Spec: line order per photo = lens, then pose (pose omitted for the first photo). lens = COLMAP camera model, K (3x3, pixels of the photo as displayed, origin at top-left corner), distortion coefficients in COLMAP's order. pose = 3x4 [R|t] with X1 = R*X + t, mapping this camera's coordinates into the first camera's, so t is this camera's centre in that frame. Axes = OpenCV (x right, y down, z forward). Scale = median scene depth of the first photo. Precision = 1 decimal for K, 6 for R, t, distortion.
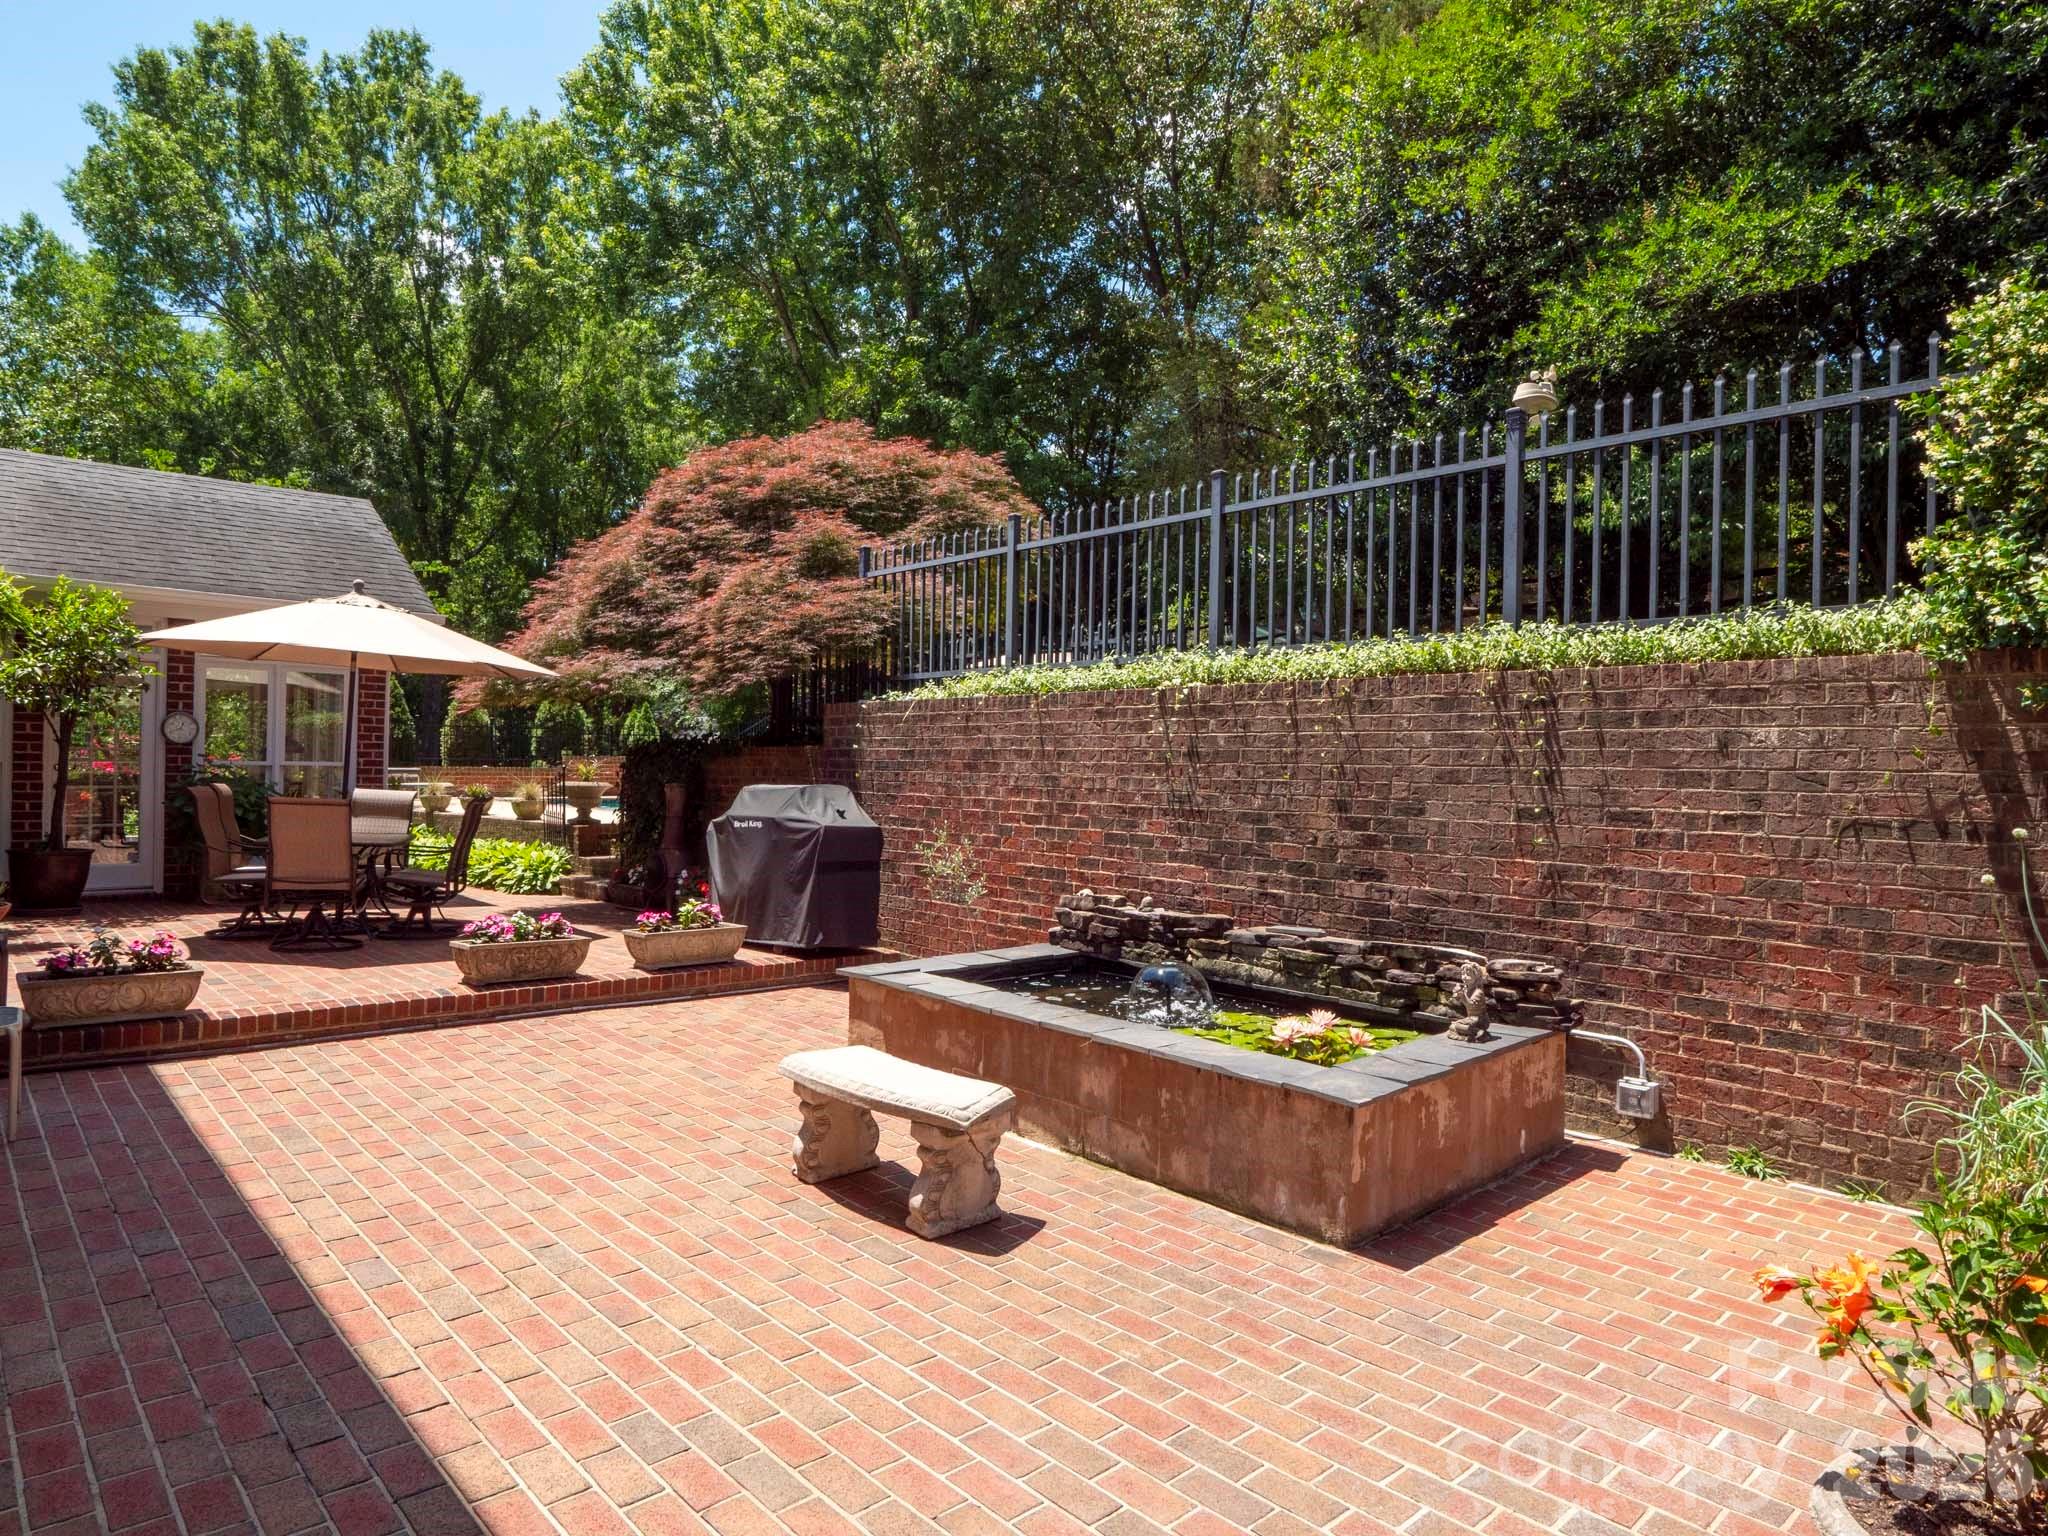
lens RADIAL K [[1229.2, 0, 1024.0], [0, 1229.2, 768.0], [0, 0, 1]] dist [-0.022075, -0.001117]
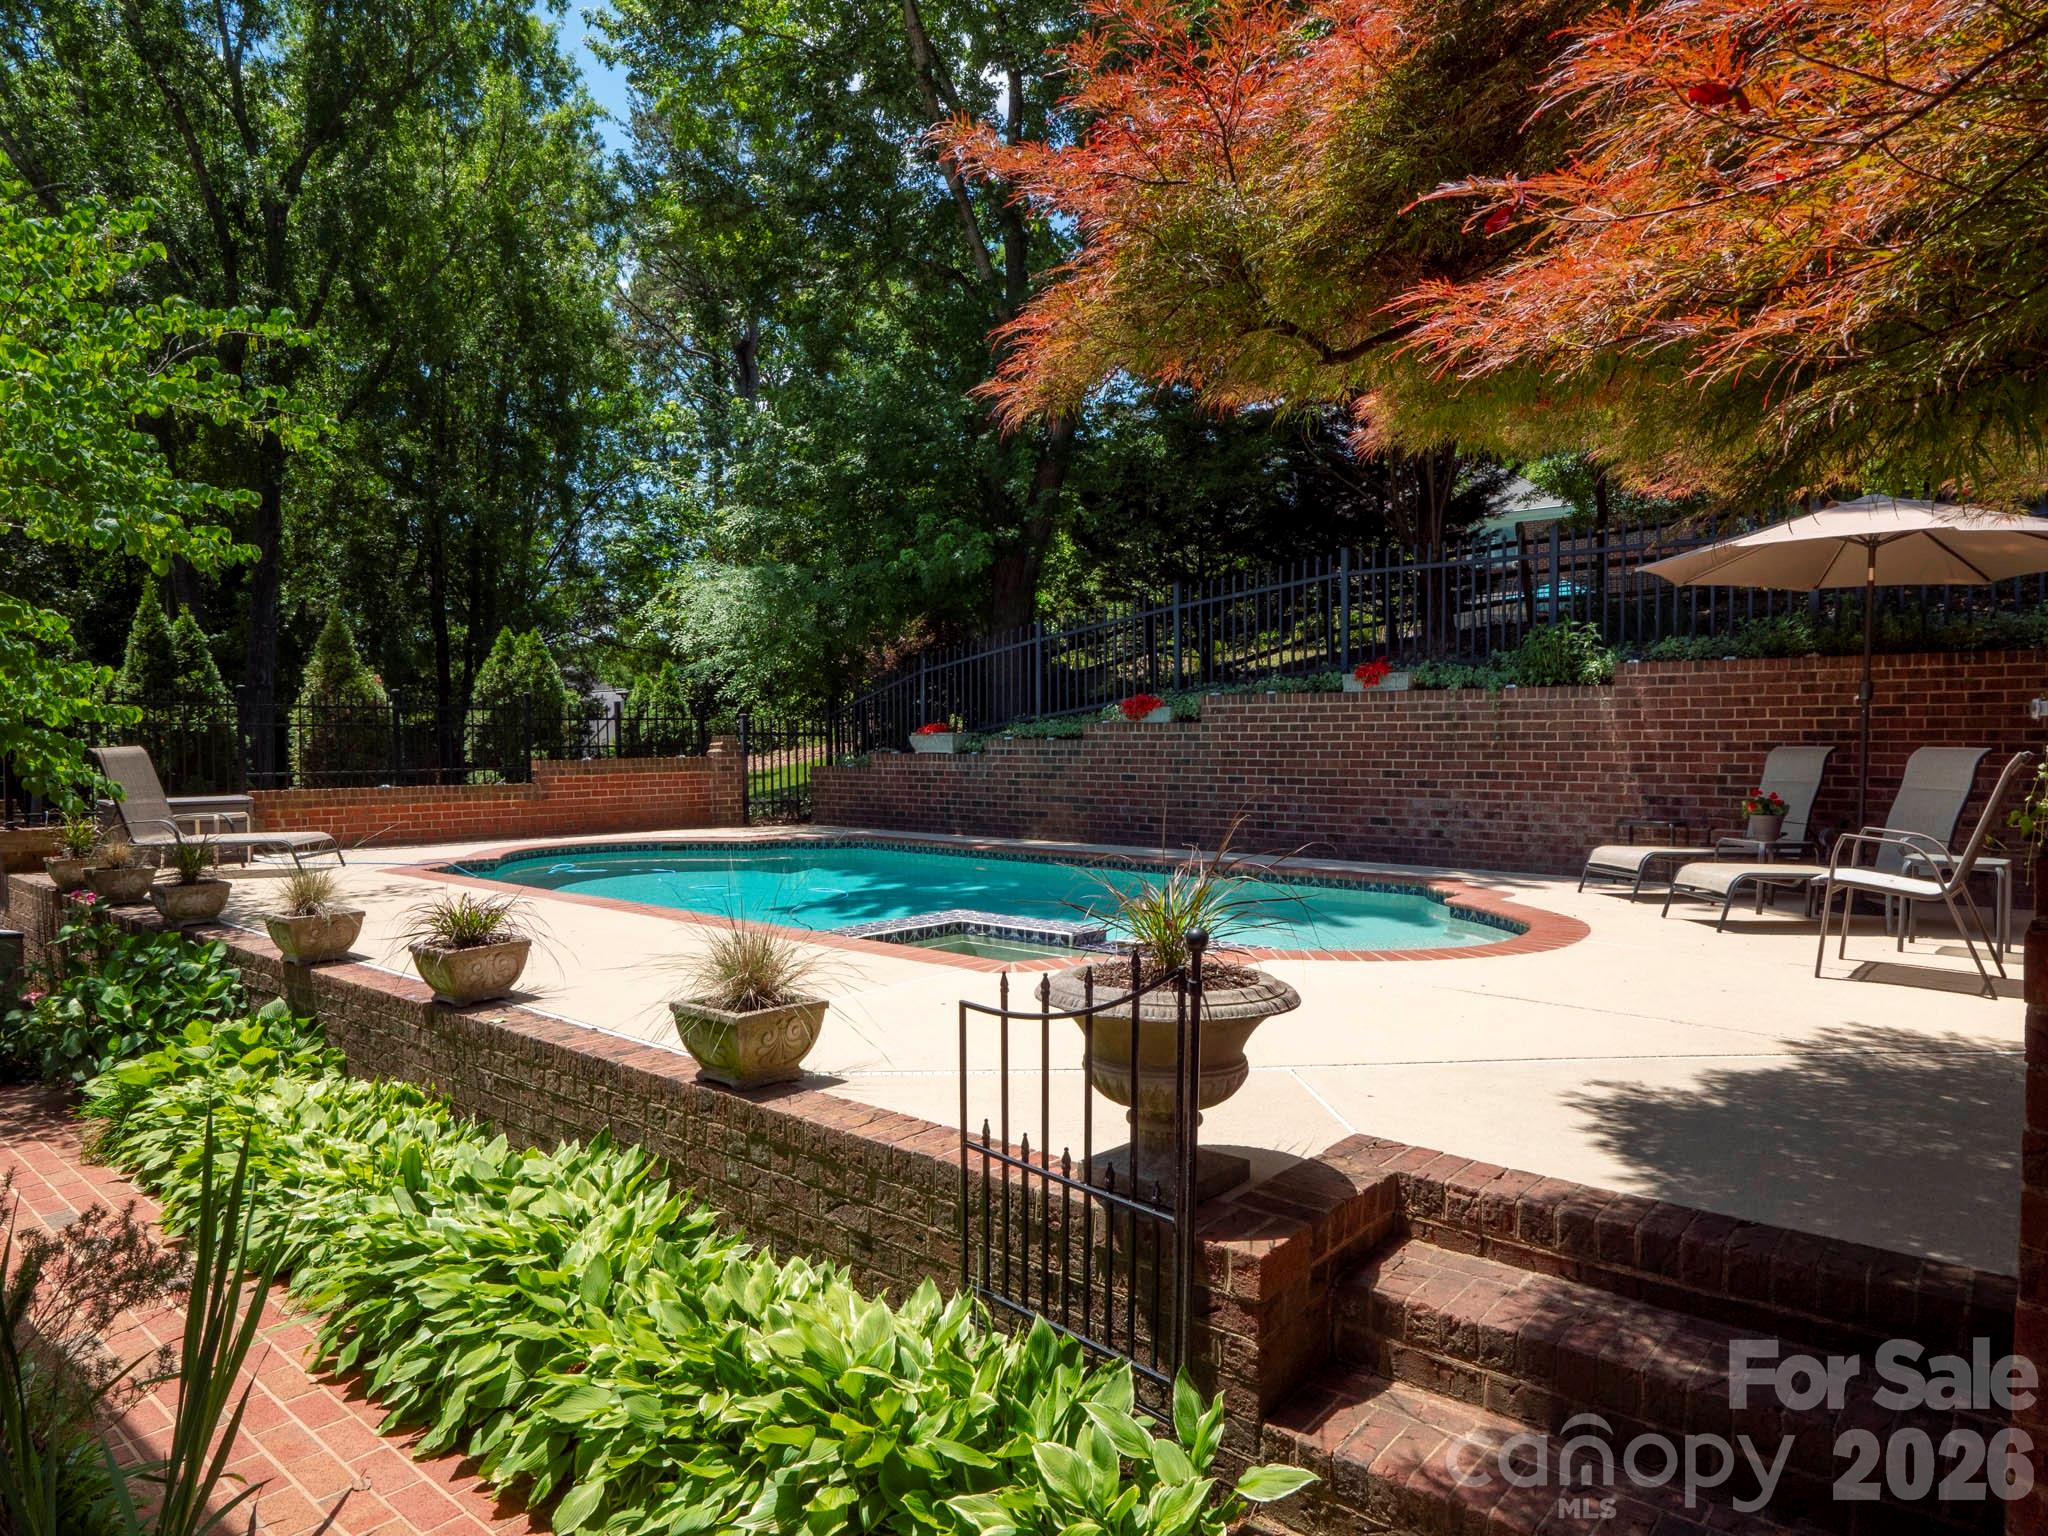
lens RADIAL K [[1225.9, 0, 1024.8], [0, 1225.9, 774.3], [0, 0, 1]] dist [-0.022186, -0.000012]
pose [[0.992924, -0.016900, 0.117547, -0.441136], [0.013765, 0.999529, 0.027428, -0.030528], [-0.117955, -0.025616, 0.992689, 0.874639]]
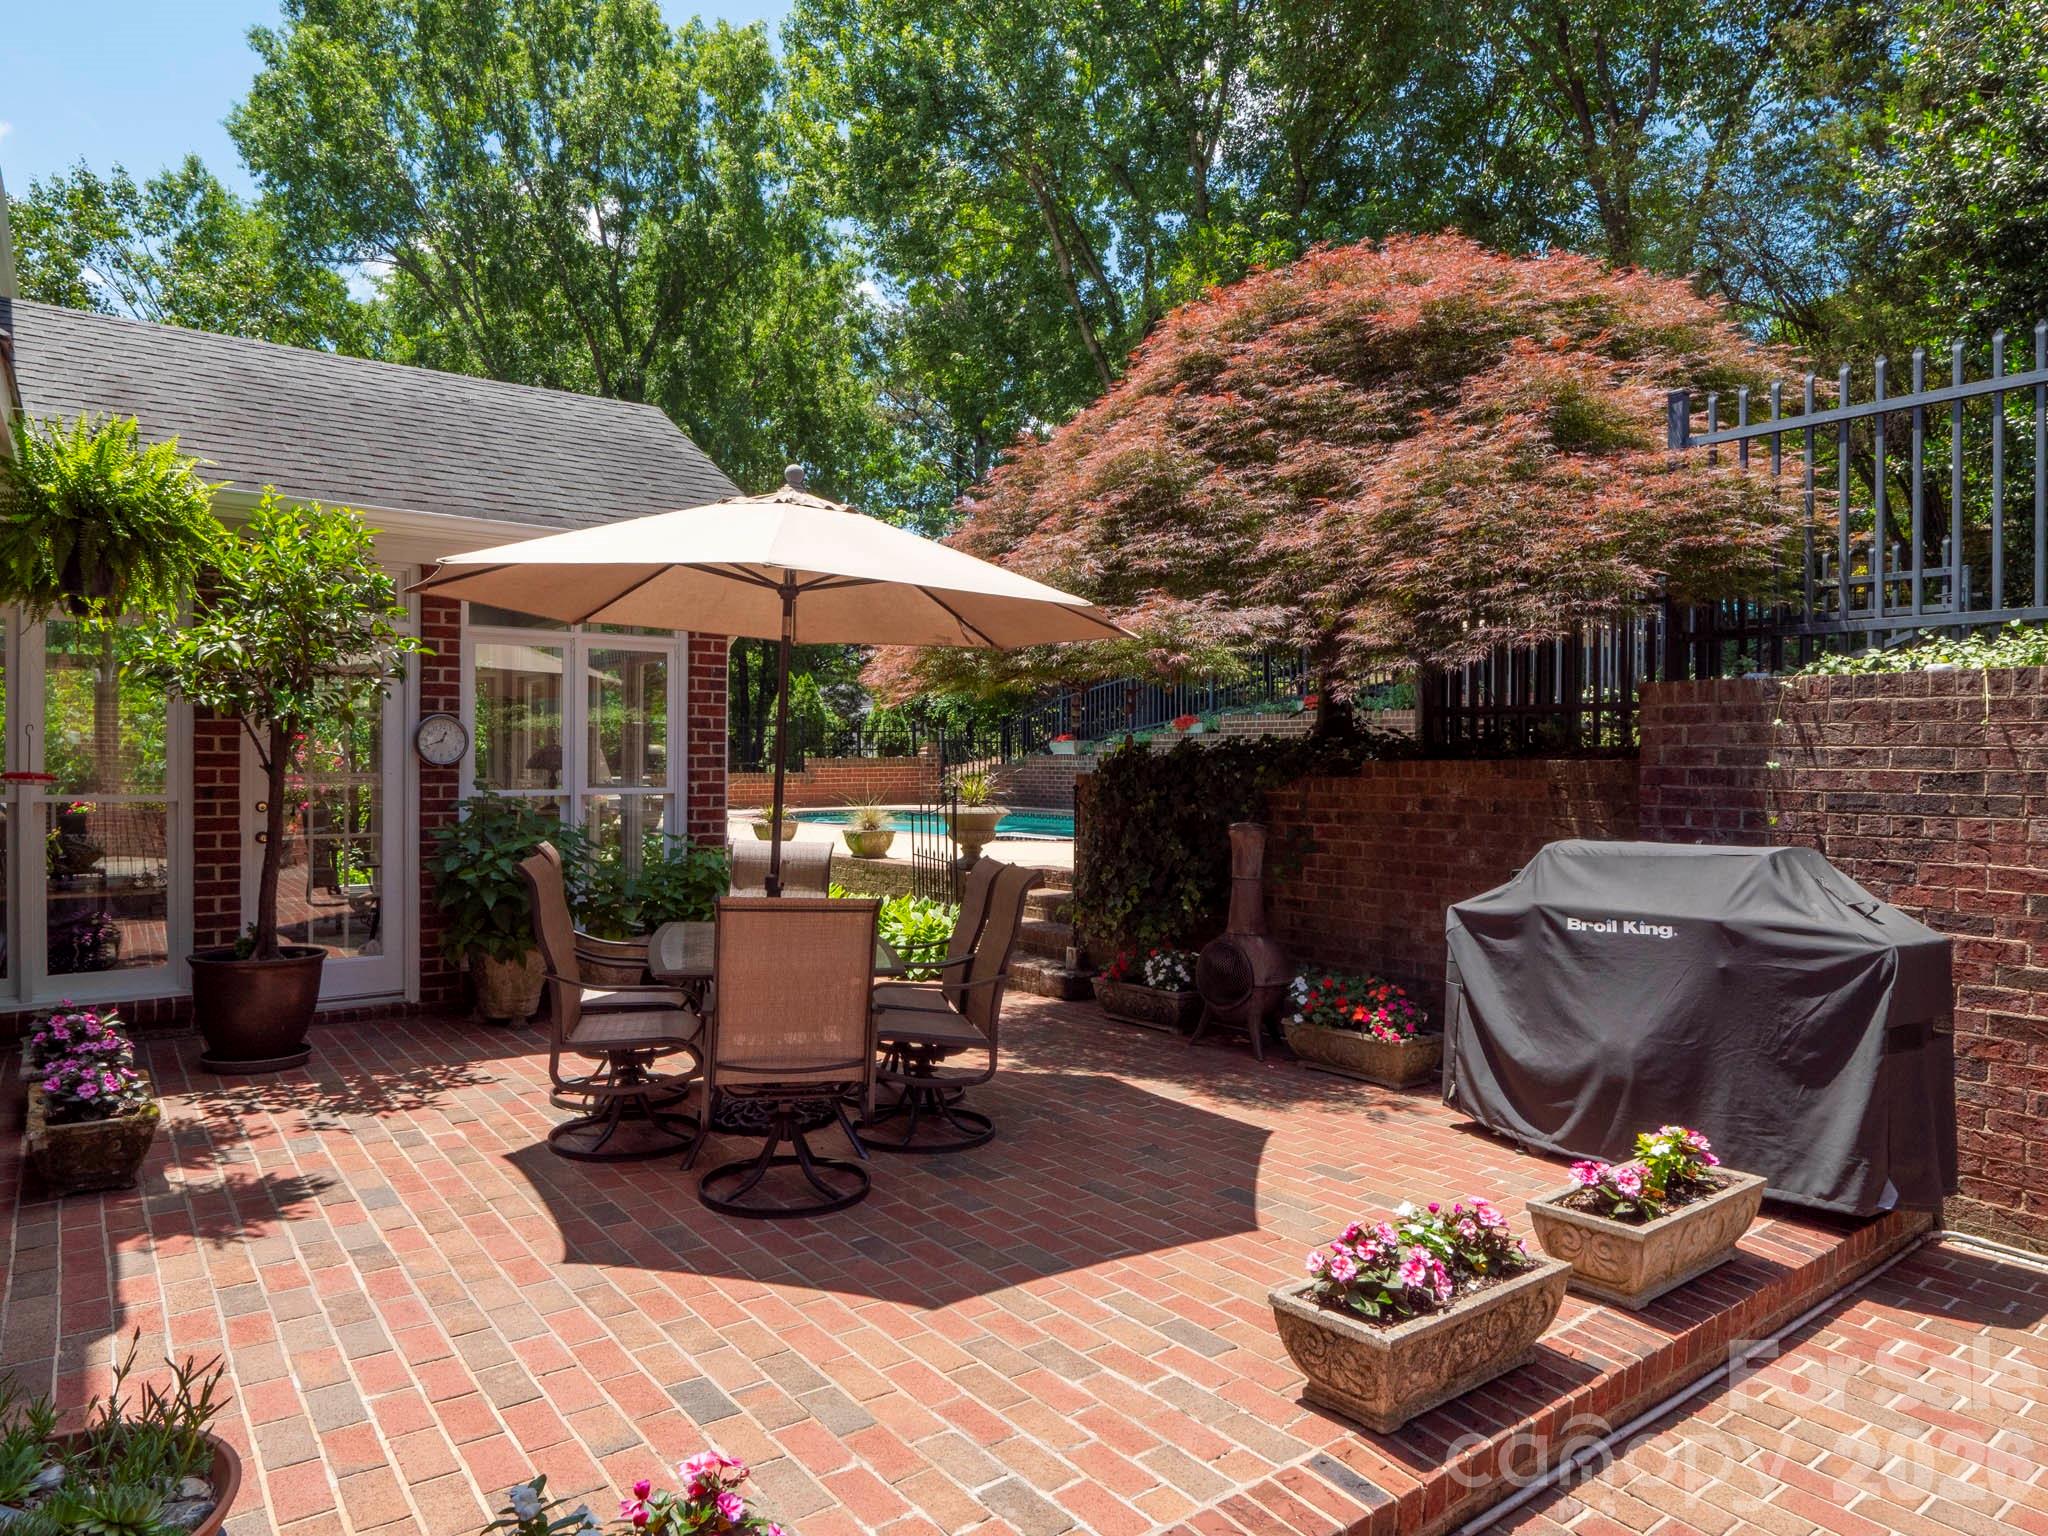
lens RADIAL K [[1251.0, 0, 1024.0], [0, 1251.0, 768.0], [0, 0, 1]] dist [-0.031045, 0.001942]
pose [[0.995193, -0.010867, -0.097330, -0.285185], [0.011754, 0.999894, 0.008549, -0.017564], [0.097227, -0.009652, 0.995215, 0.334614]]
